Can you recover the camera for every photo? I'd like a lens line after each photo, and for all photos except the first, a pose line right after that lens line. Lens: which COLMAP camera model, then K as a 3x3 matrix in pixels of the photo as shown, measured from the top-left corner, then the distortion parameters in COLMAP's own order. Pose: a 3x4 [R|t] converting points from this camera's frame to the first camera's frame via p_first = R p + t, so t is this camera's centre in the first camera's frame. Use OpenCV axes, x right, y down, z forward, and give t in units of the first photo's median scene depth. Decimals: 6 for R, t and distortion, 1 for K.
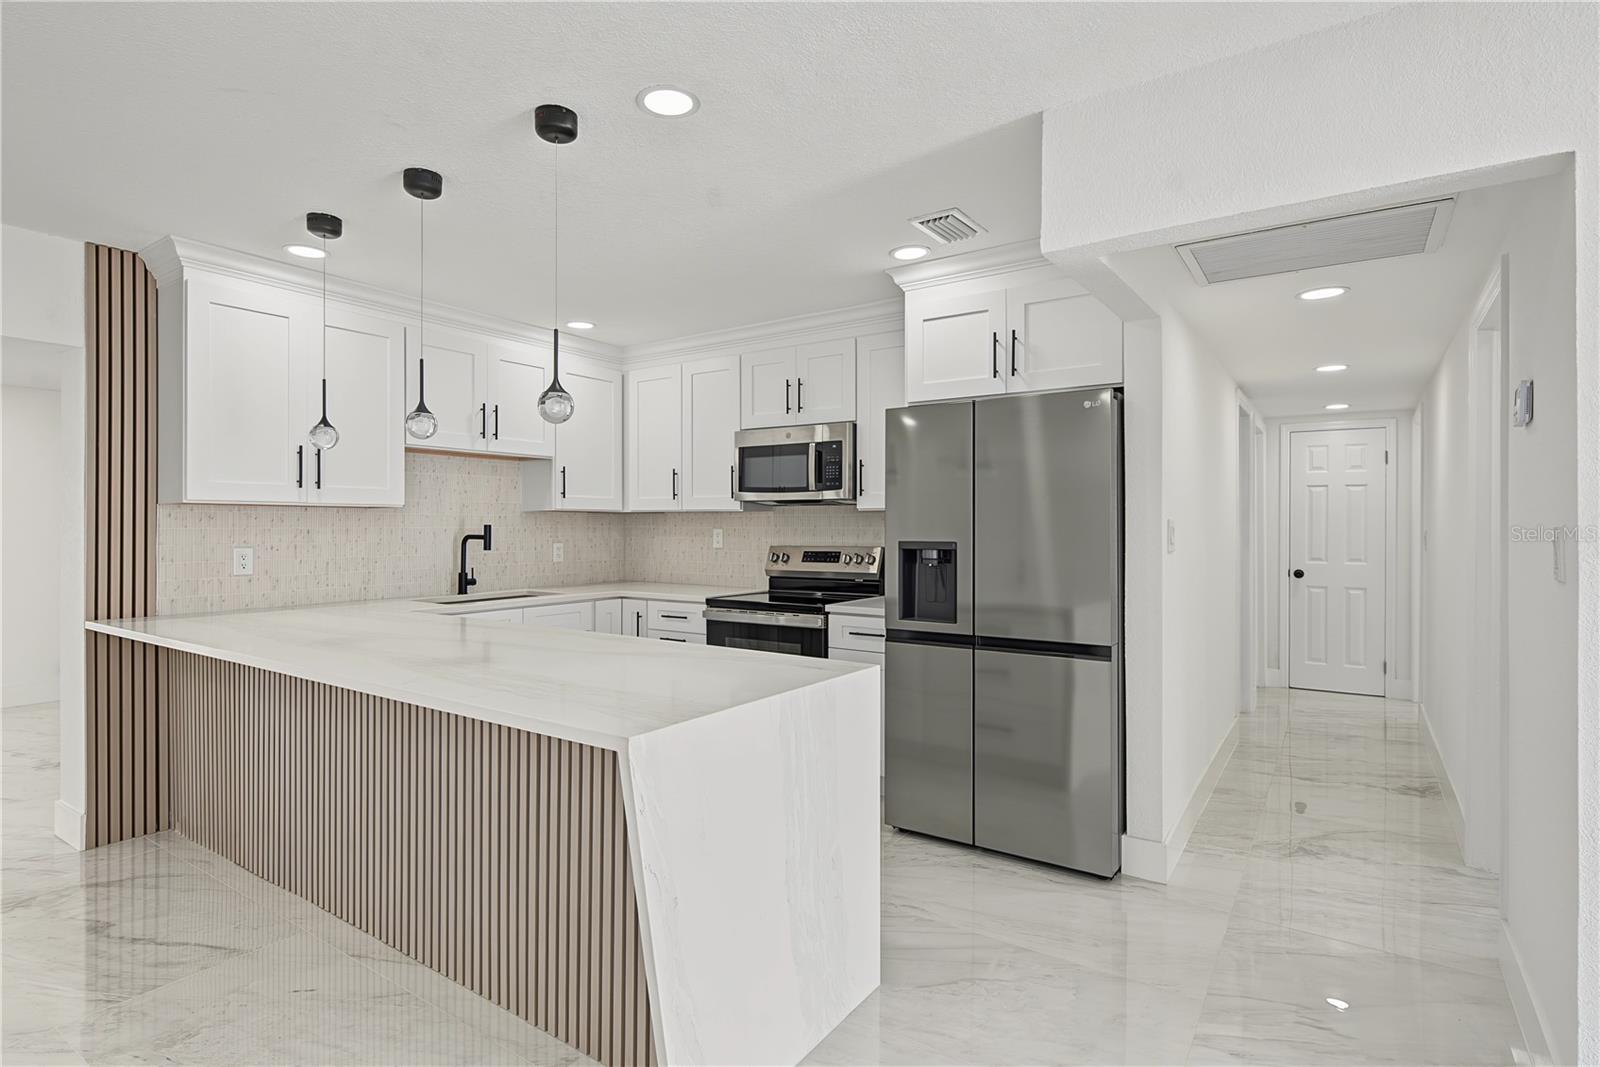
lens RADIAL K [[805.8, 0, 795.2], [0, 805.8, 524.0], [0, 0, 1]] dist [0.001144, -0.000440]
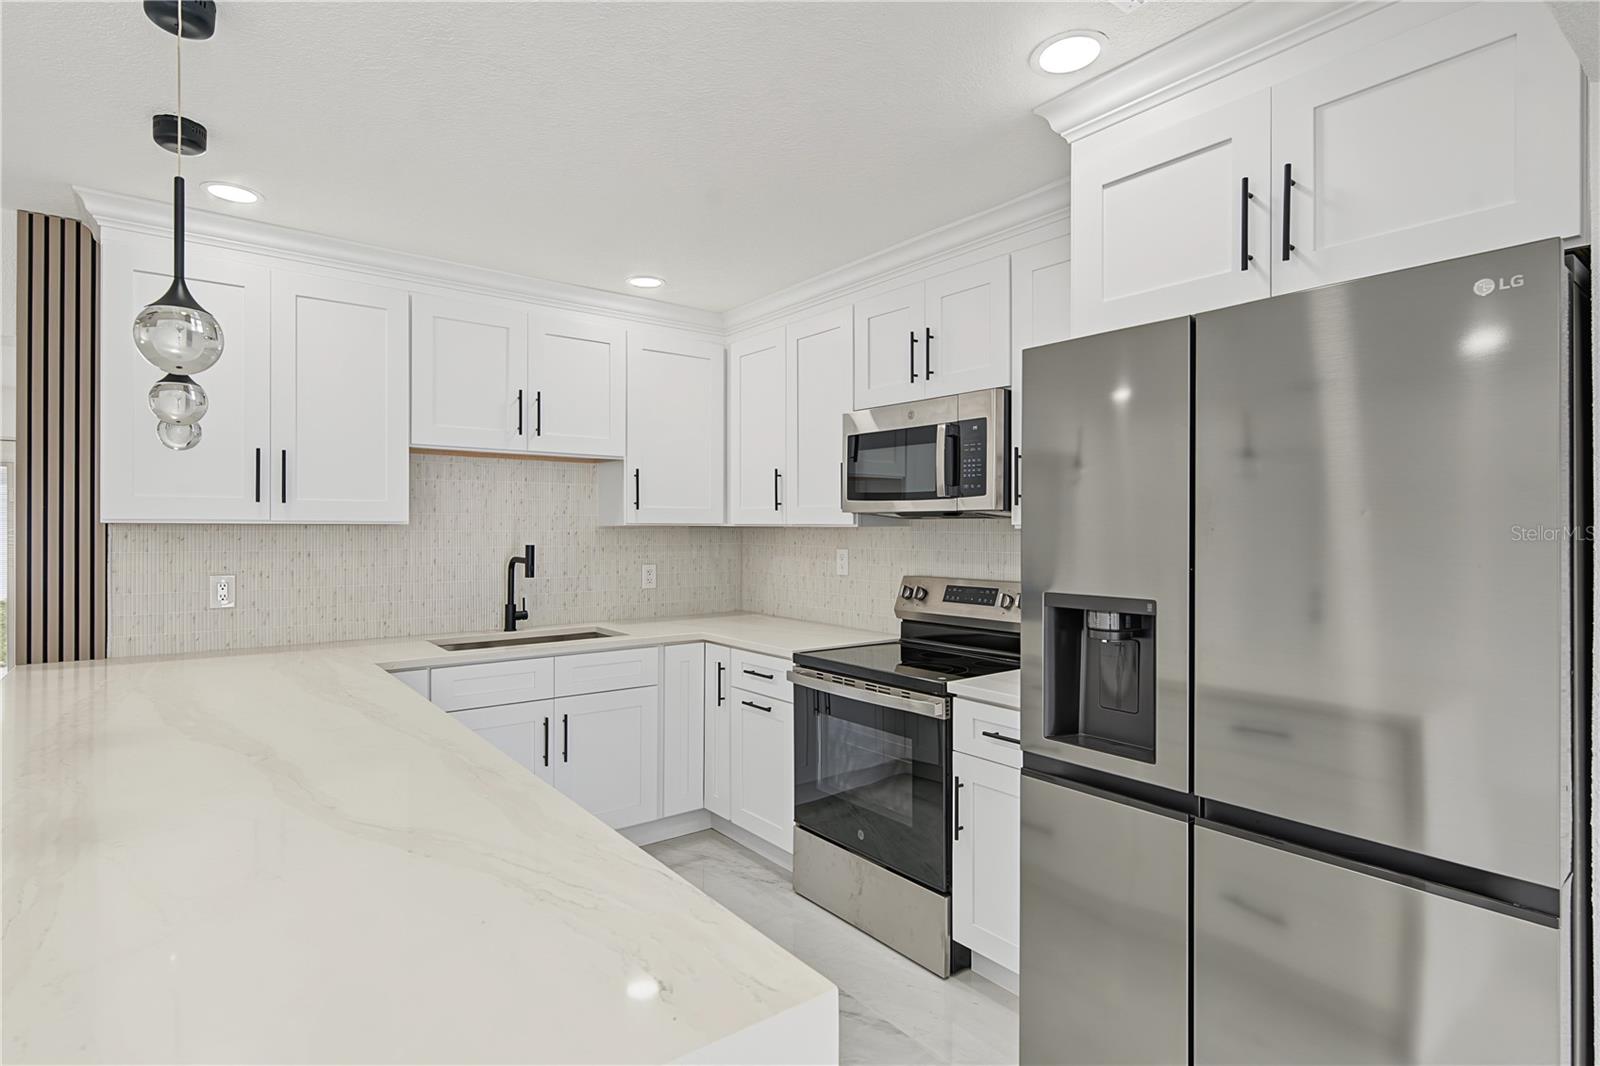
lens RADIAL K [[800.0, 0, 795.7], [0, 800.0, 528.3], [0, 0, 1]] dist [-0.001360, -0.000719]
pose [[0.952625, 0.001277, -0.304146, 0.106306], [-0.000603, 0.999997, 0.002310, -0.018123], [0.304148, -0.002017, 0.952623, 0.353552]]
